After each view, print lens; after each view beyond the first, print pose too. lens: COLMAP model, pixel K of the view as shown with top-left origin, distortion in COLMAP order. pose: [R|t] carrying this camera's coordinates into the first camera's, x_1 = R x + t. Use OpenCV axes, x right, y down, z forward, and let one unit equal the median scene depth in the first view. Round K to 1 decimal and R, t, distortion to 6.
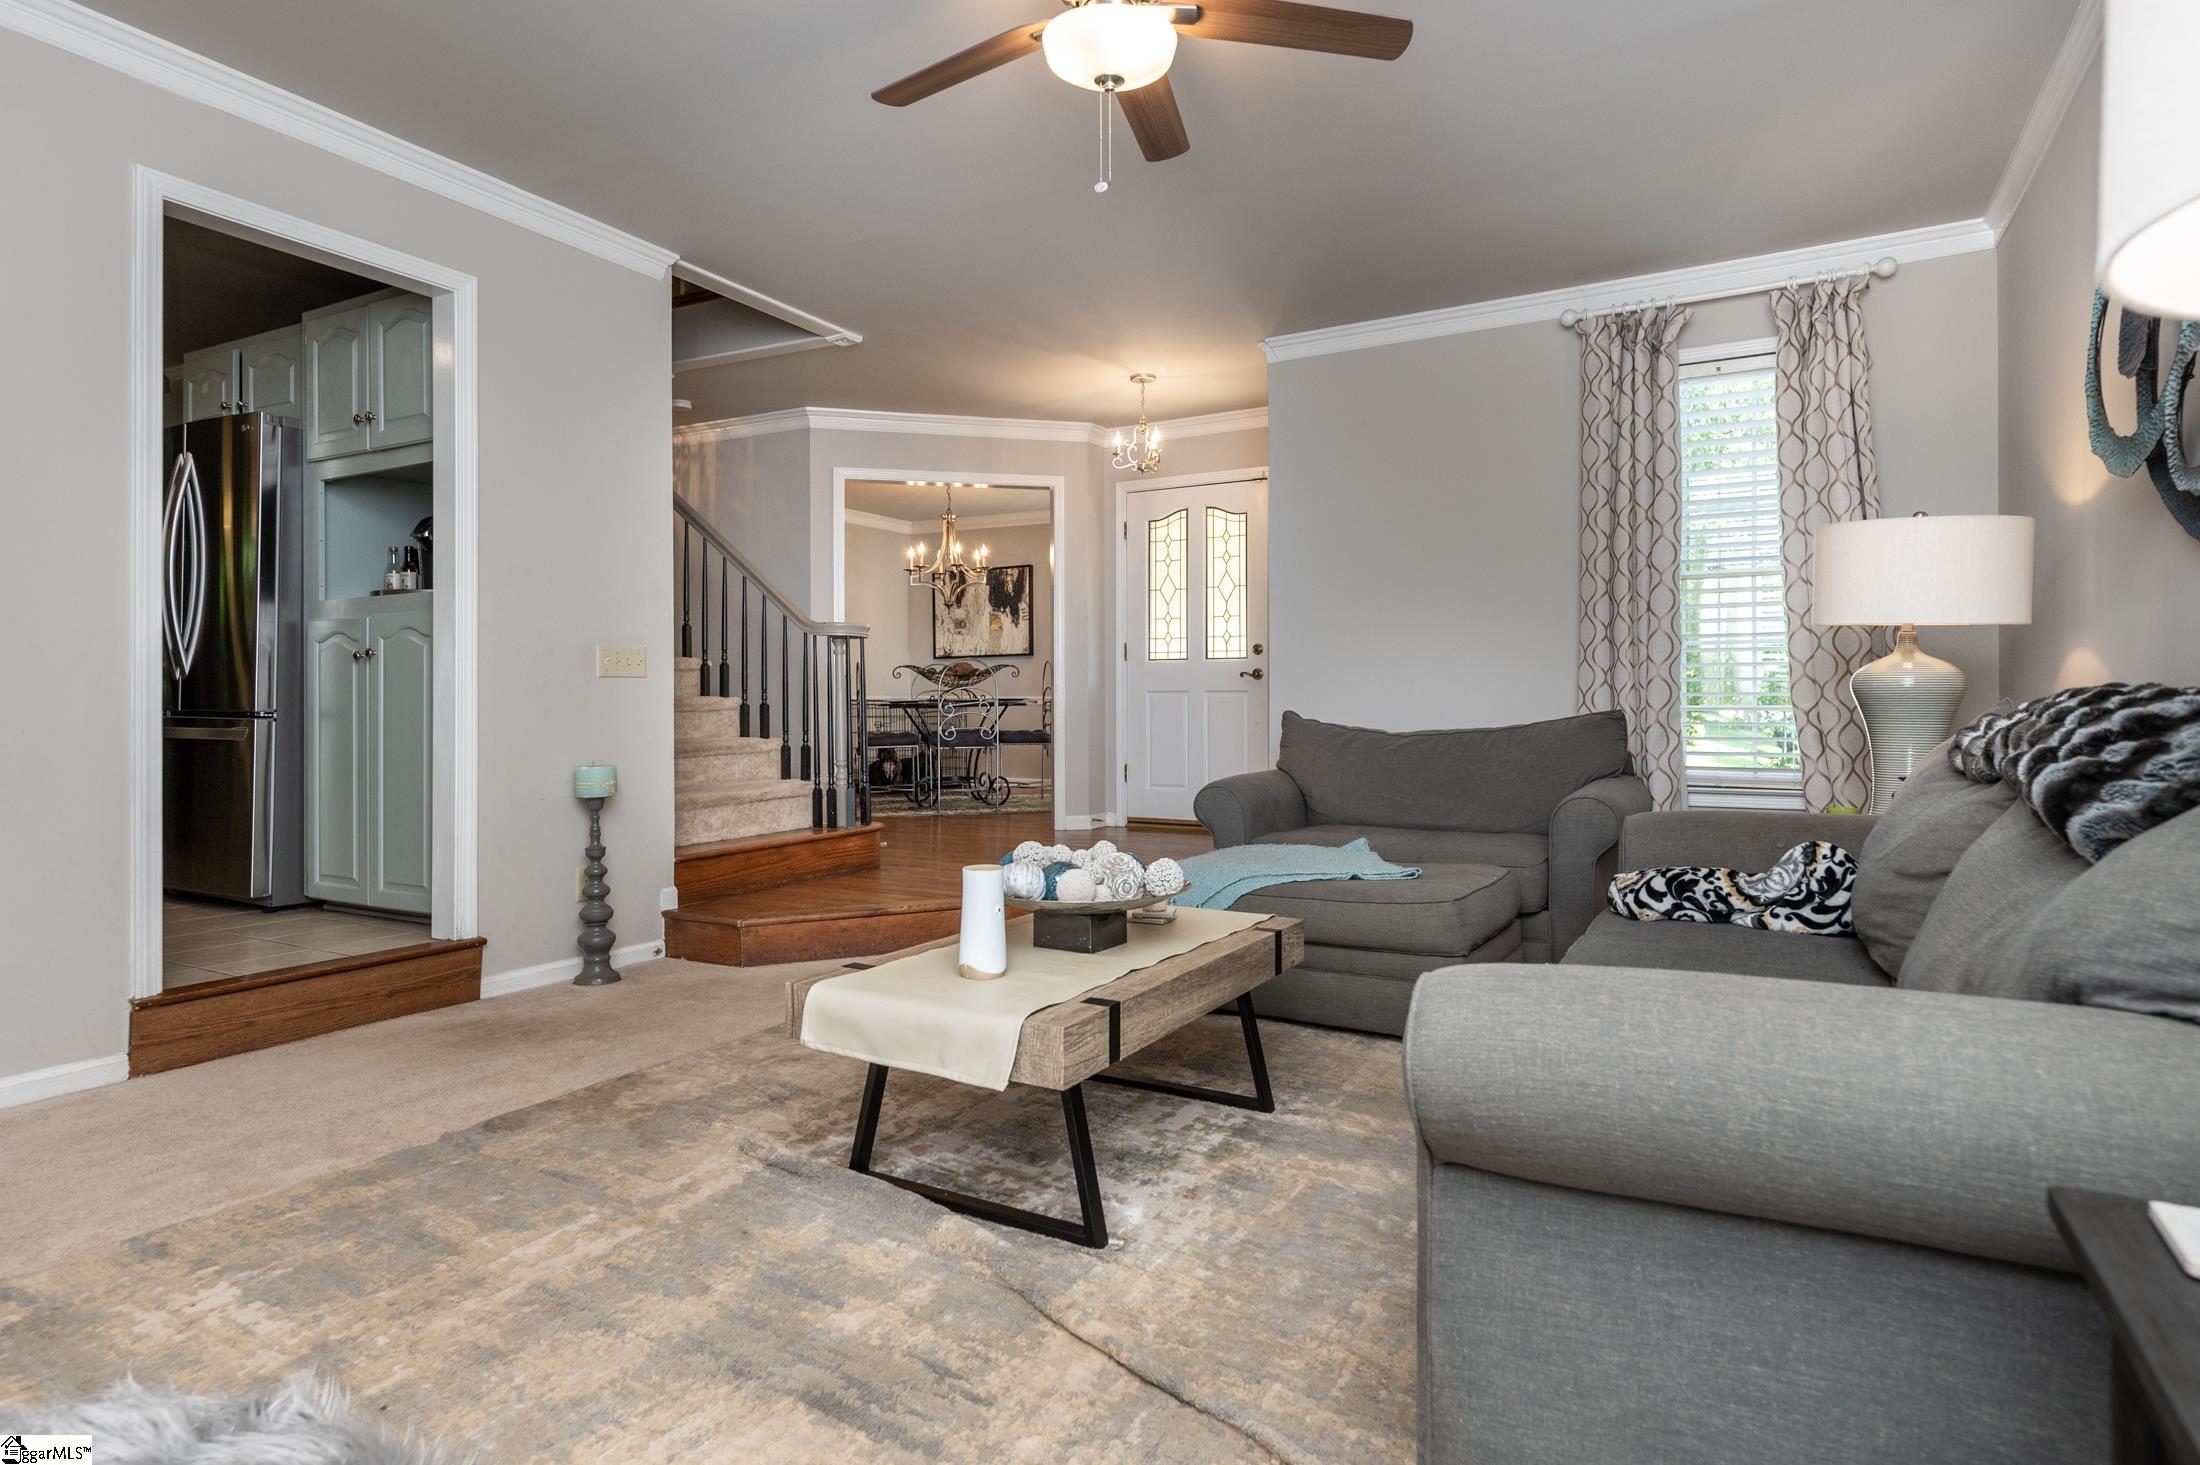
lens RADIAL K [[1195.9, 0, 1098.0], [0, 1195.9, 701.7], [0, 0, 1]] dist [0.002665, 0.000109]
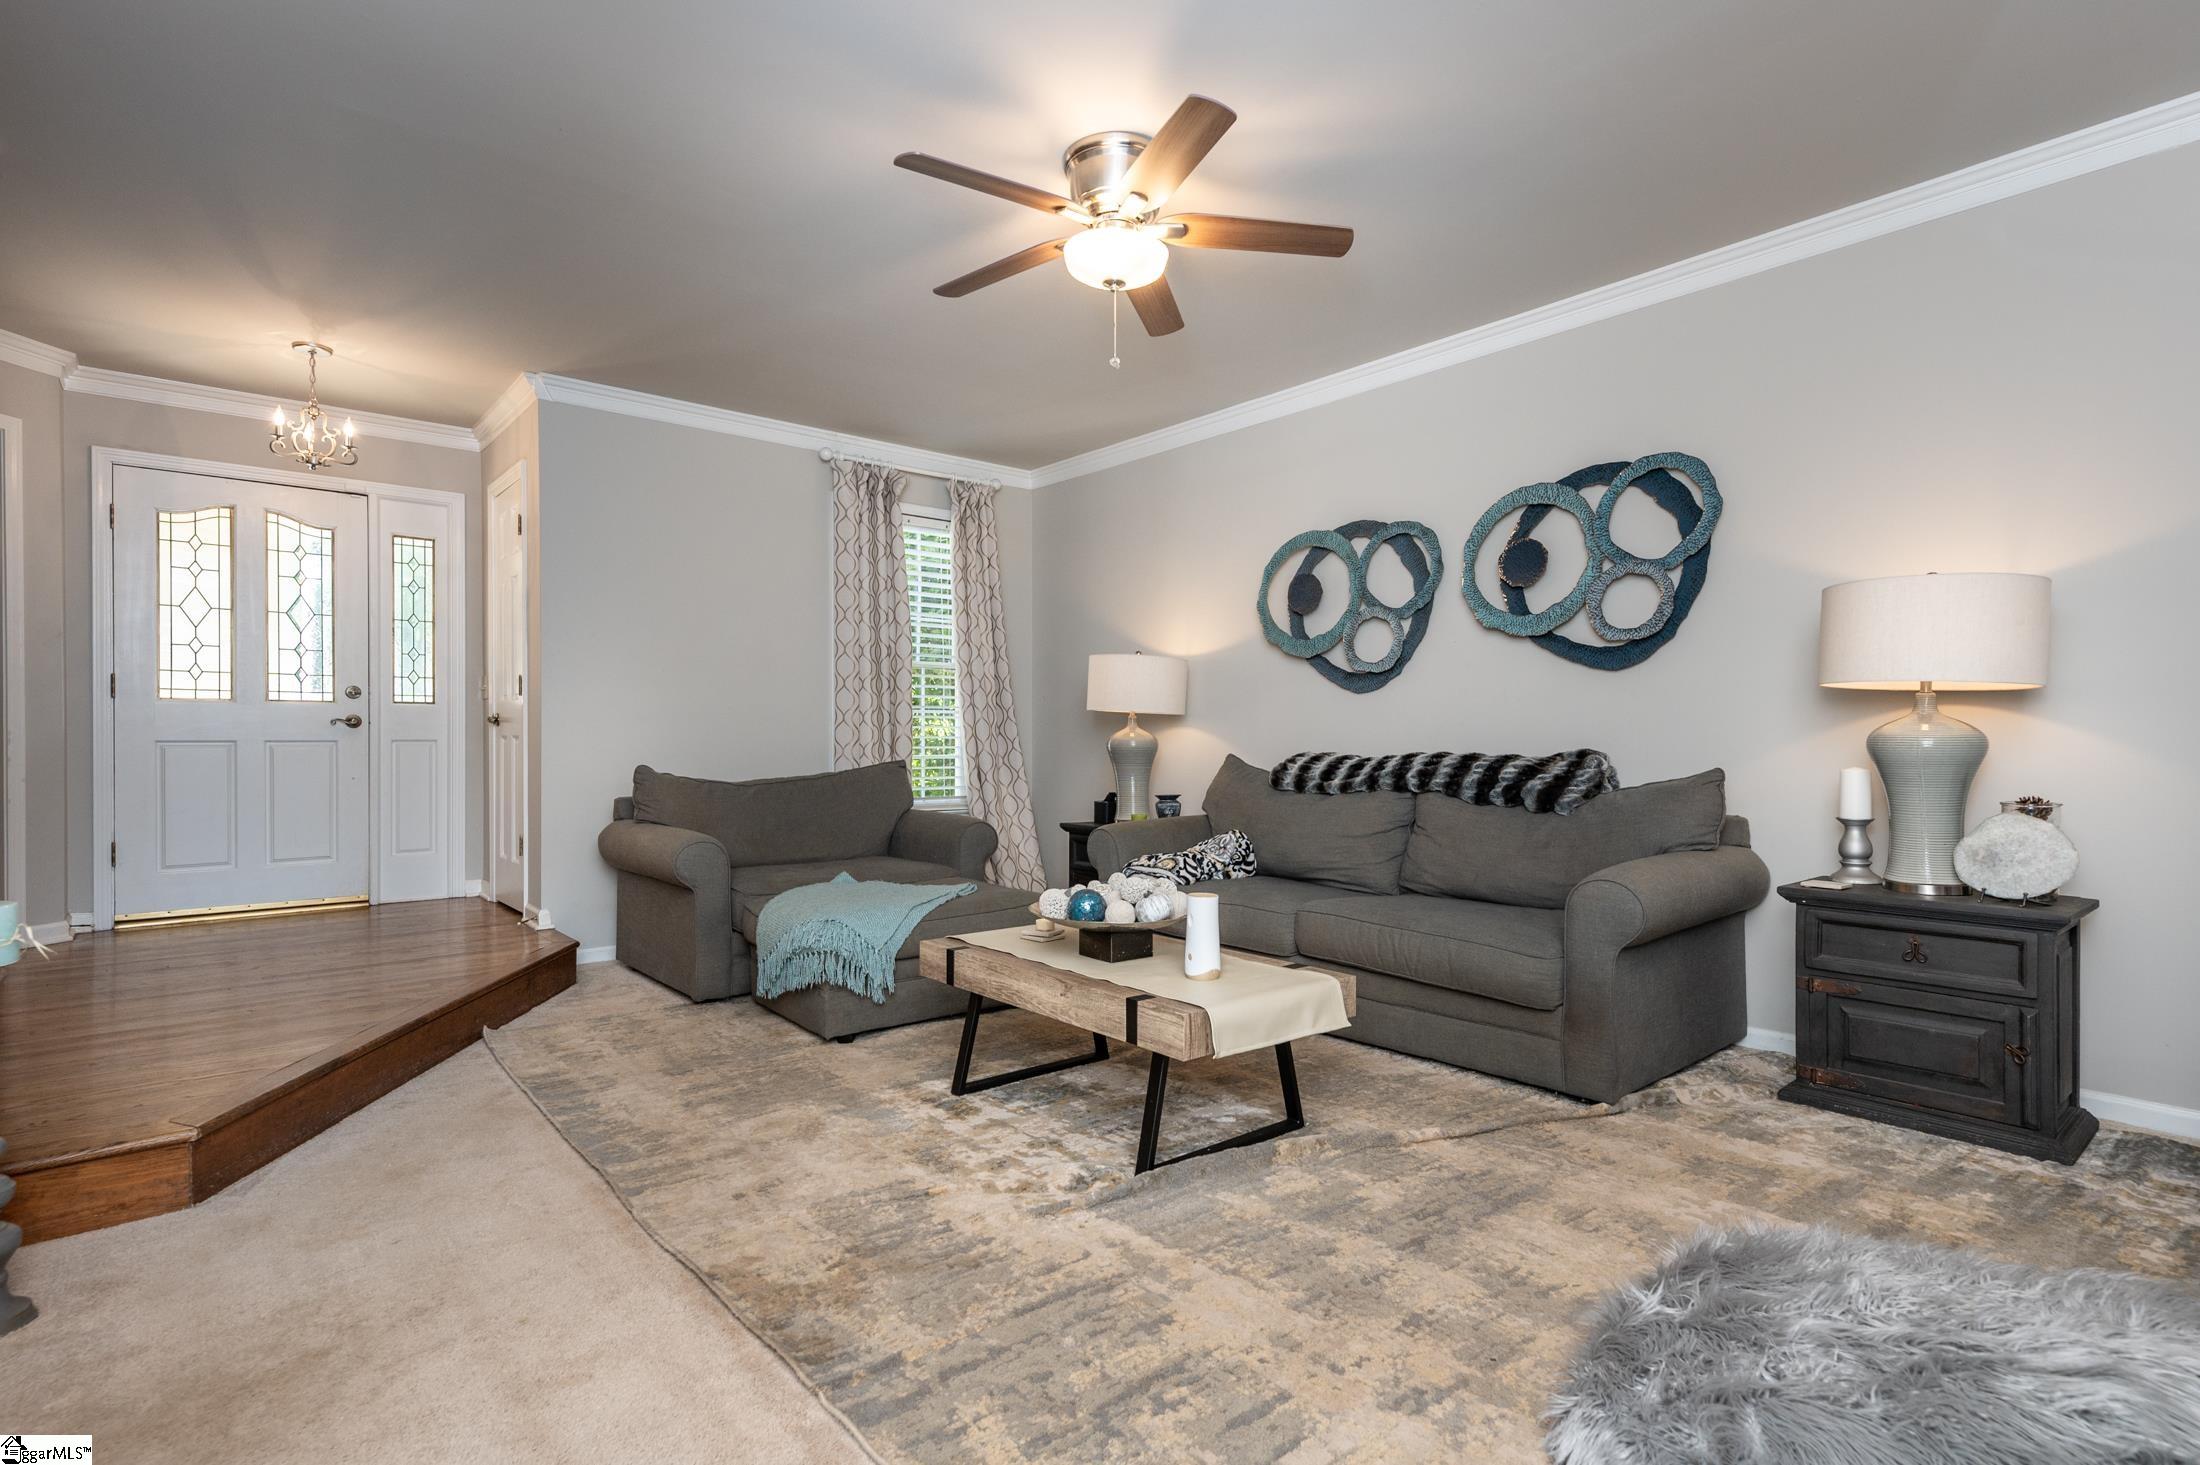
lens RADIAL K [[1066.0, 0, 1106.5], [0, 1066.0, 739.5], [0, 0, 1]] dist [0.037673, -0.000109]
pose [[0.341730, -0.000523, 0.939798, -0.850965], [-0.000672, 0.999999, 0.000801, -0.023408], [-0.939798, -0.000905, 0.341729, 0.477578]]
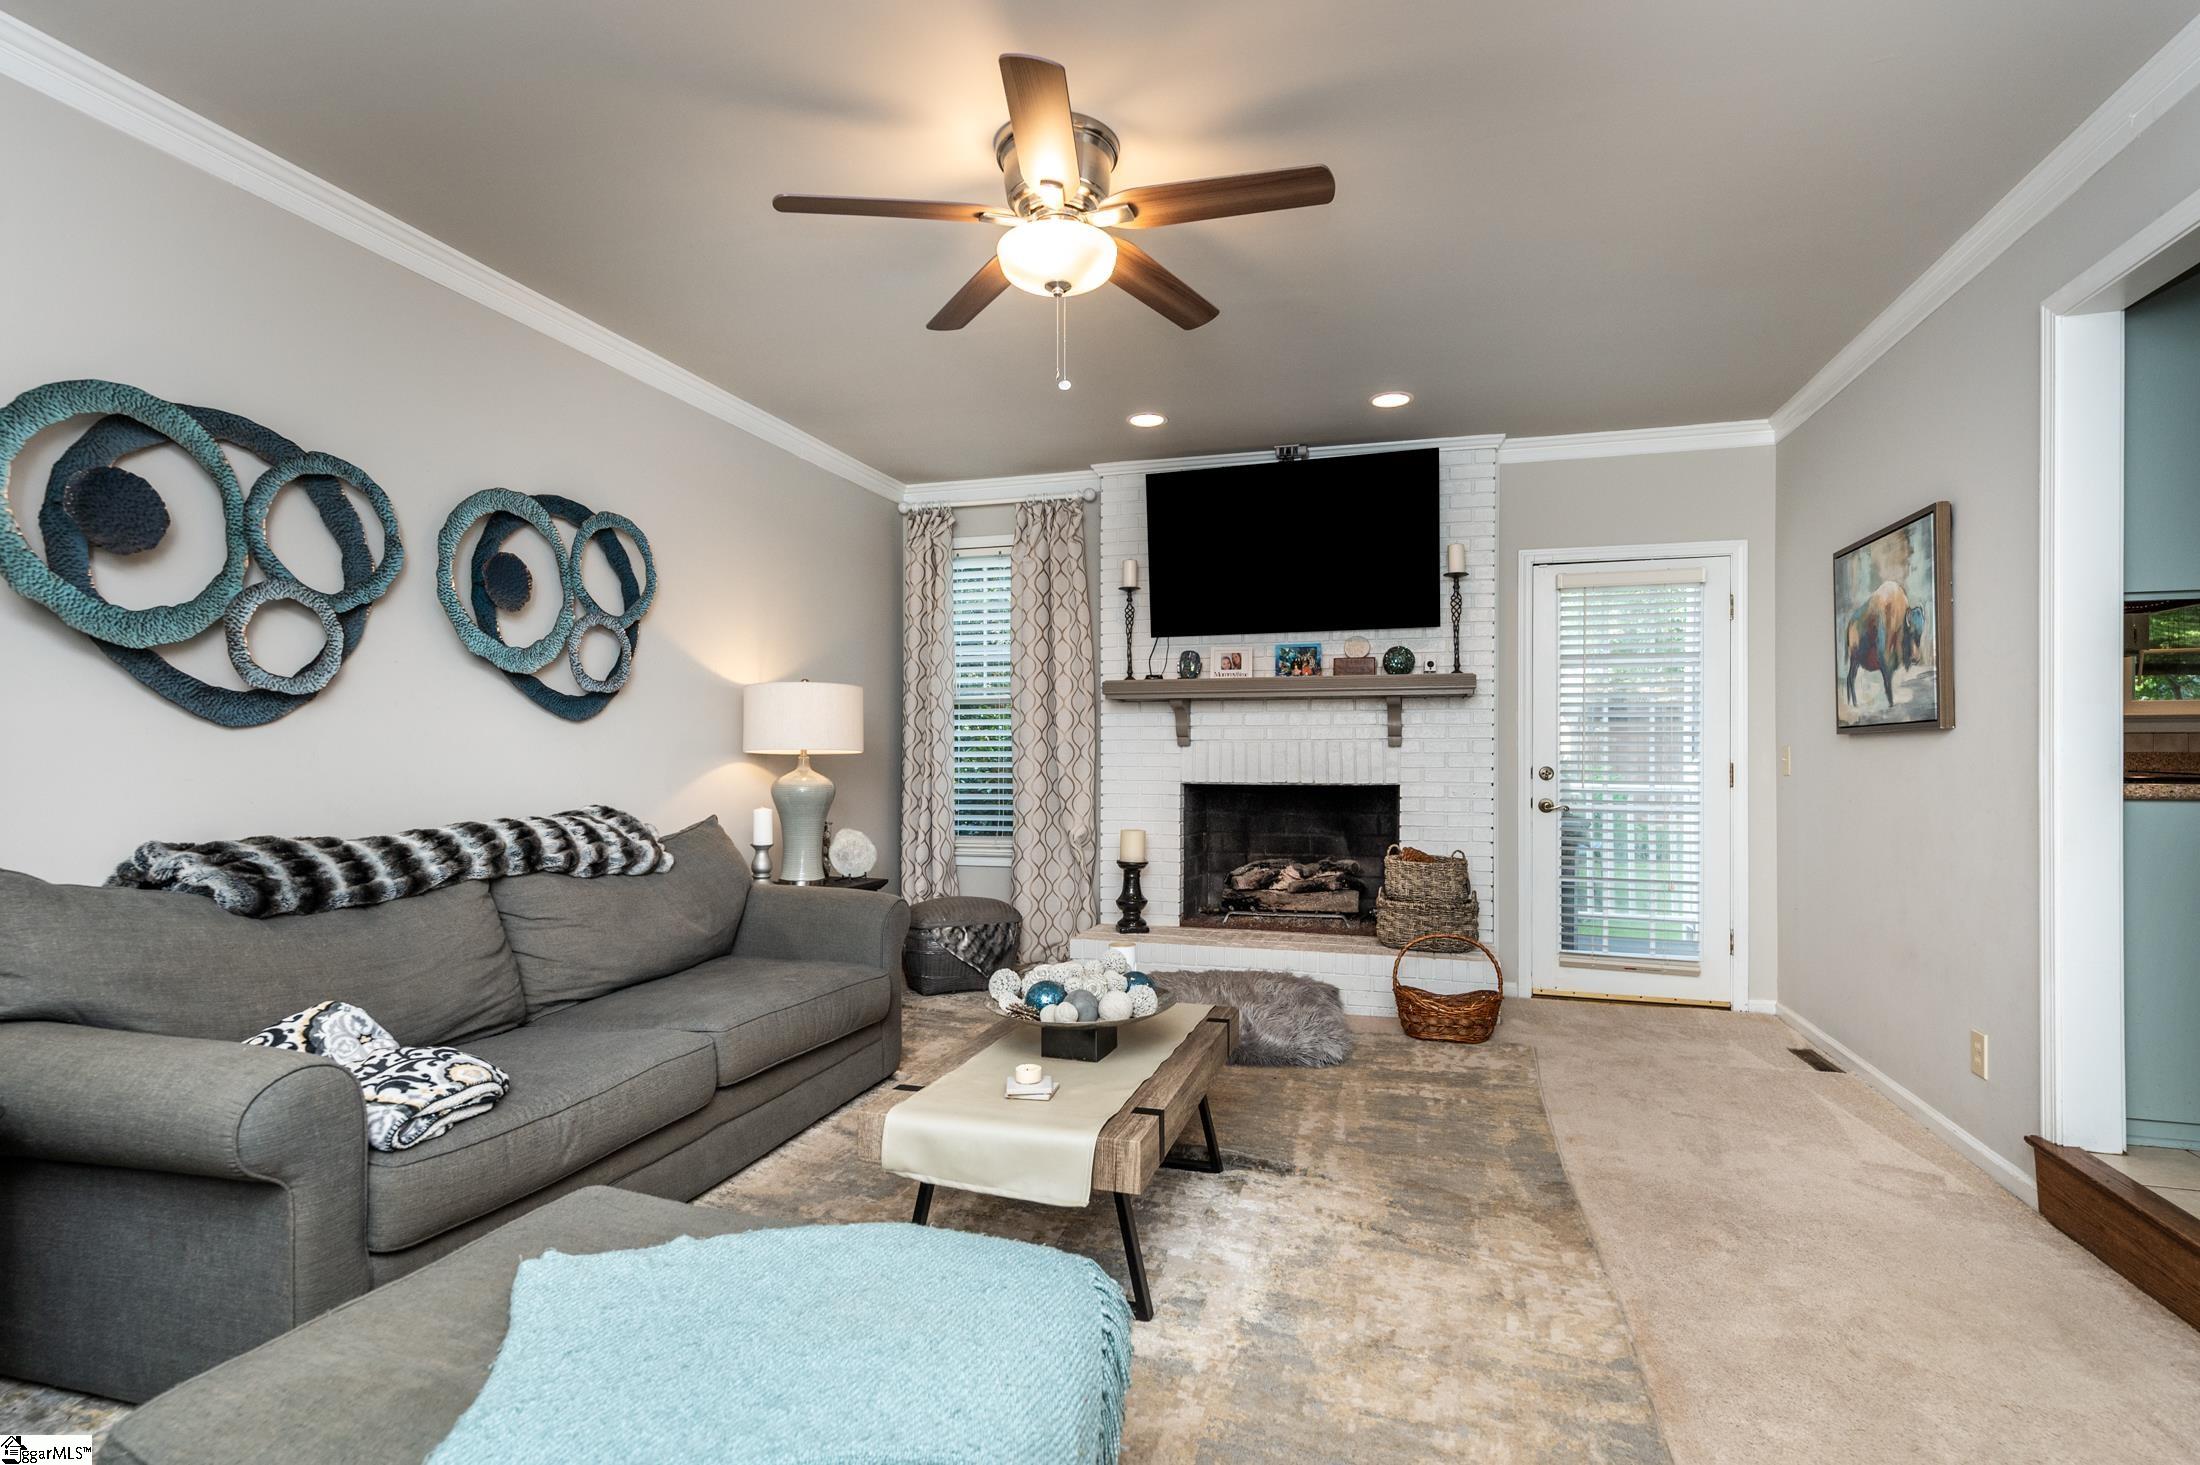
lens RADIAL K [[1065.8, 0, 1109.5], [0, 1065.8, 750.1], [0, 0, 1]] dist [0.017982, -0.000444]
pose [[-0.972983, -0.001002, -0.230875, 0.152090], [-0.000402, 0.999996, -0.002647, -0.066110], [0.230877, -0.002482, -0.972980, 1.556444]]
